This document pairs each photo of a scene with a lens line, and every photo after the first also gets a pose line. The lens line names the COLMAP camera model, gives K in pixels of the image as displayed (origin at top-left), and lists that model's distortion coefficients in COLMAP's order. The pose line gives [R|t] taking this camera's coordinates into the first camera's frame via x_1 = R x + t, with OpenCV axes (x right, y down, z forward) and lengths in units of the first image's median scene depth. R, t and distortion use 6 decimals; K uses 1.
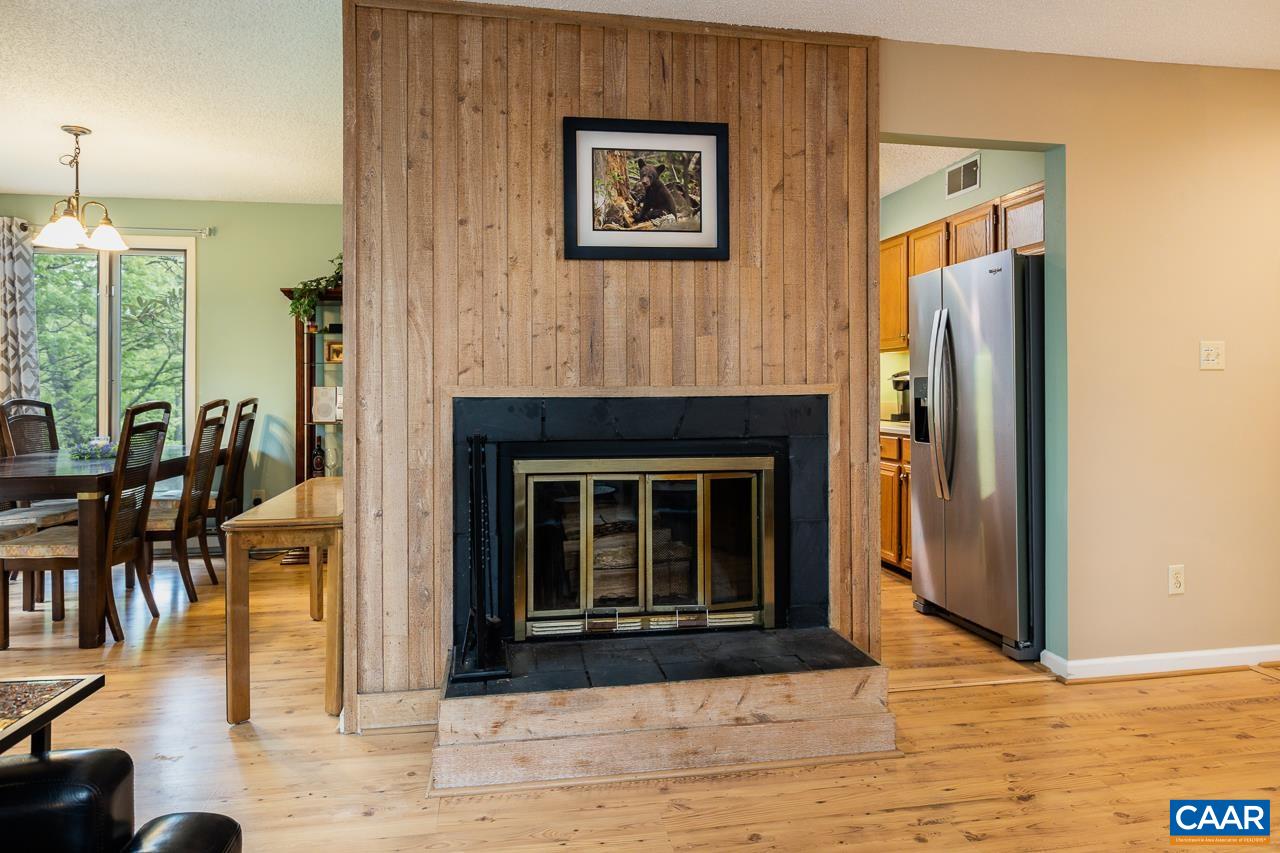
lens RADIAL K [[745.0, 0, 640.0], [0, 745.0, 426.5], [0, 0, 1]] dist [-0.002714, -0.000589]
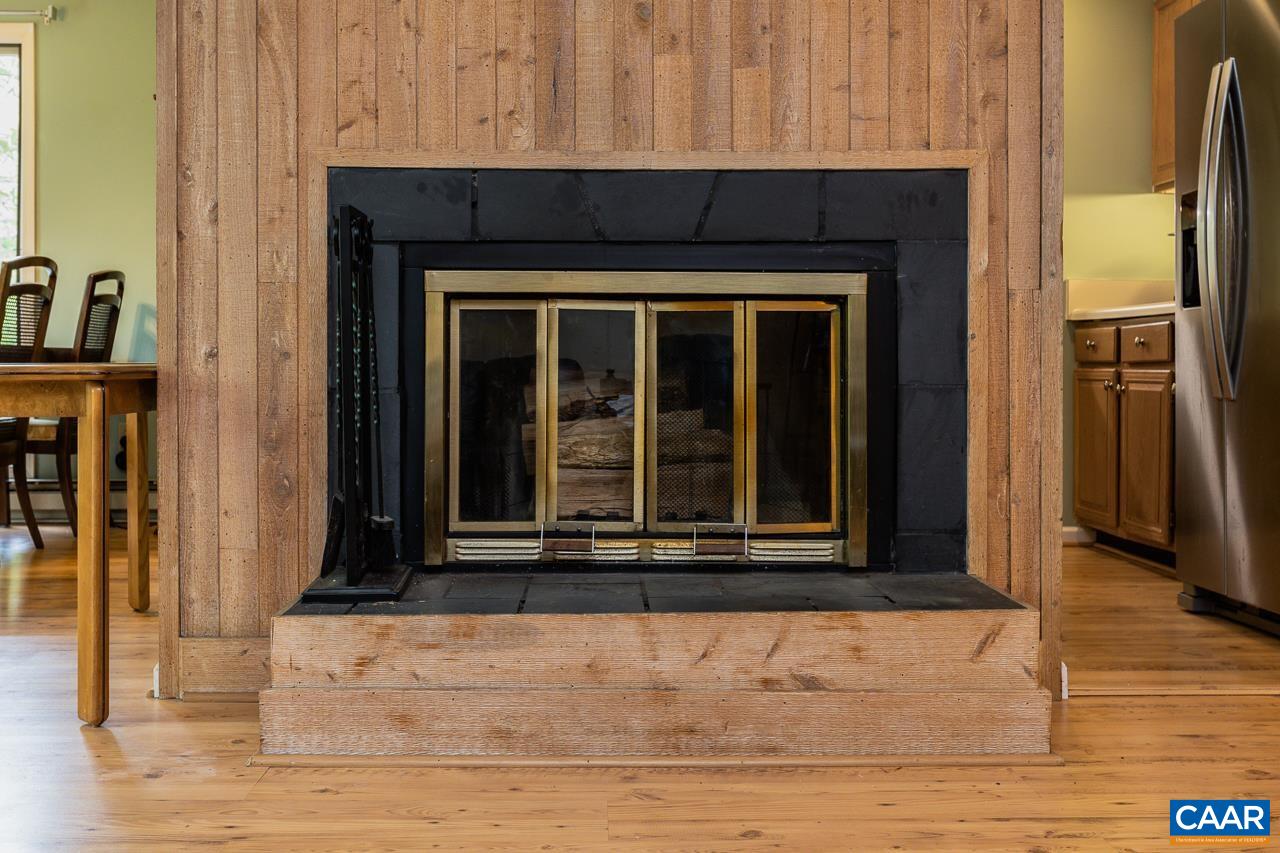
lens RADIAL K [[1260.2, 0, 640.0], [0, 1260.2, 426.5], [0, 0, 1]] dist [-0.009542, 0.003296]
pose [[0.990552, 0.008891, -0.136851, 0.148384], [-0.007024, 0.999876, 0.014117, 0.157209], [0.136959, -0.013022, 0.990491, -0.003506]]
